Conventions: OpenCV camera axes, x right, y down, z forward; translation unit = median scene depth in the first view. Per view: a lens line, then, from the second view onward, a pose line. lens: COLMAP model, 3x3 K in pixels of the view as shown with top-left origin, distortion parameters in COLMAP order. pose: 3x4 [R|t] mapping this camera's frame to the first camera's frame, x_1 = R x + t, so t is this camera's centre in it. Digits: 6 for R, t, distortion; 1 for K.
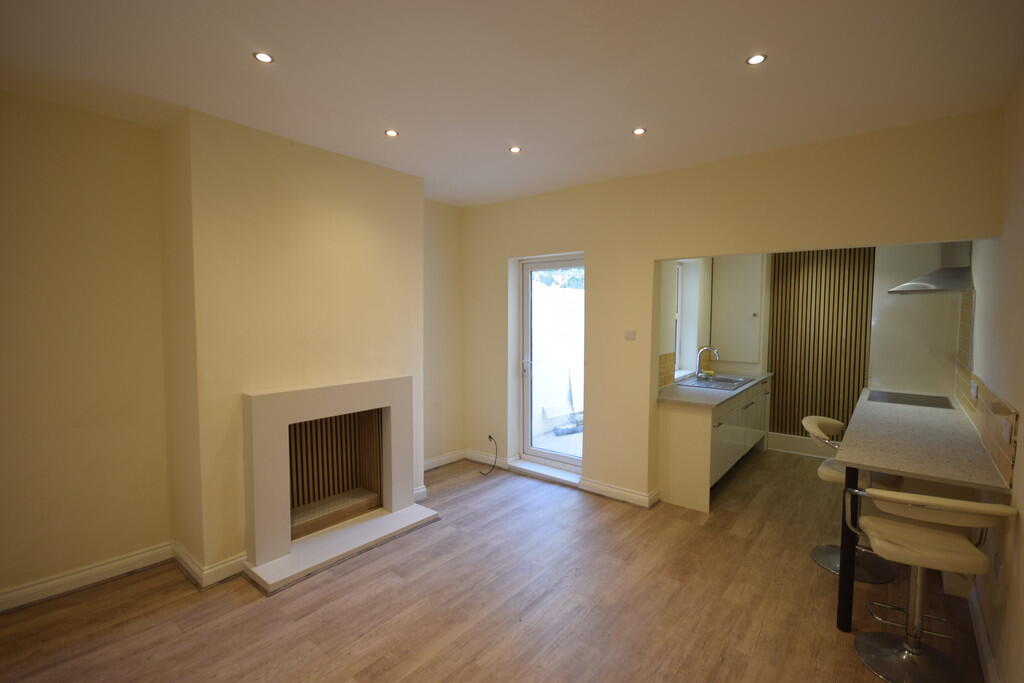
lens RADIAL K [[477.4, 0, 512.0], [0, 477.4, 341.5], [0, 0, 1]] dist [0.008284, -0.000642]
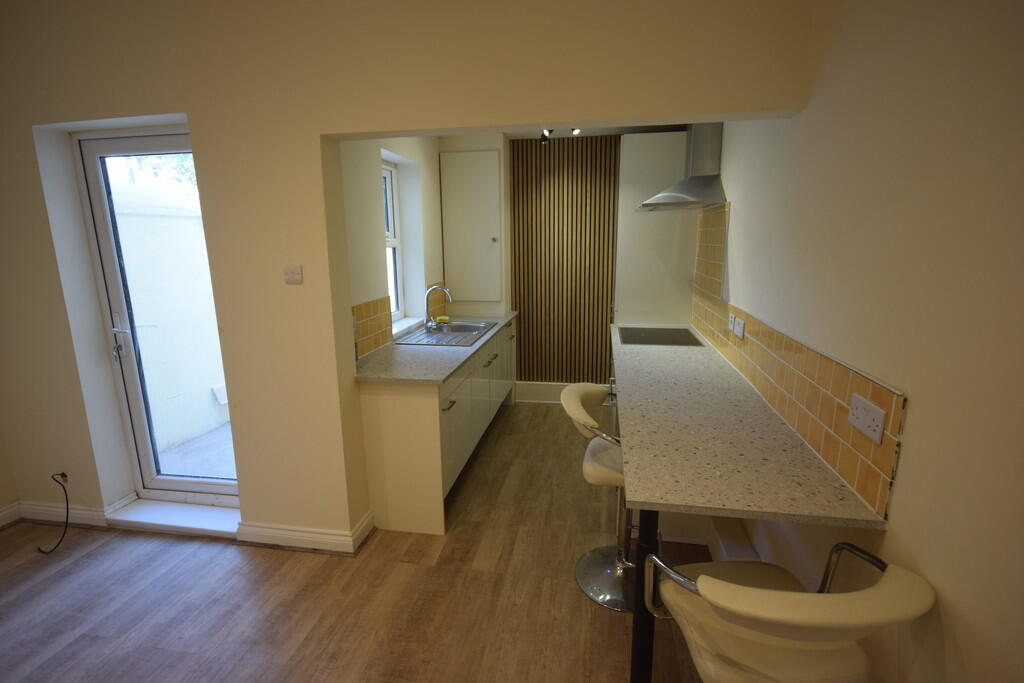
lens RADIAL K [[489.6, 0, 512.0], [0, 489.6, 341.5], [0, 0, 1]] dist [0.001142, 0.000080]
pose [[0.880081, -0.107153, 0.462576, 0.187807], [0.044529, 0.988536, 0.144270, -0.007160], [-0.472732, -0.106371, 0.874763, 0.347400]]
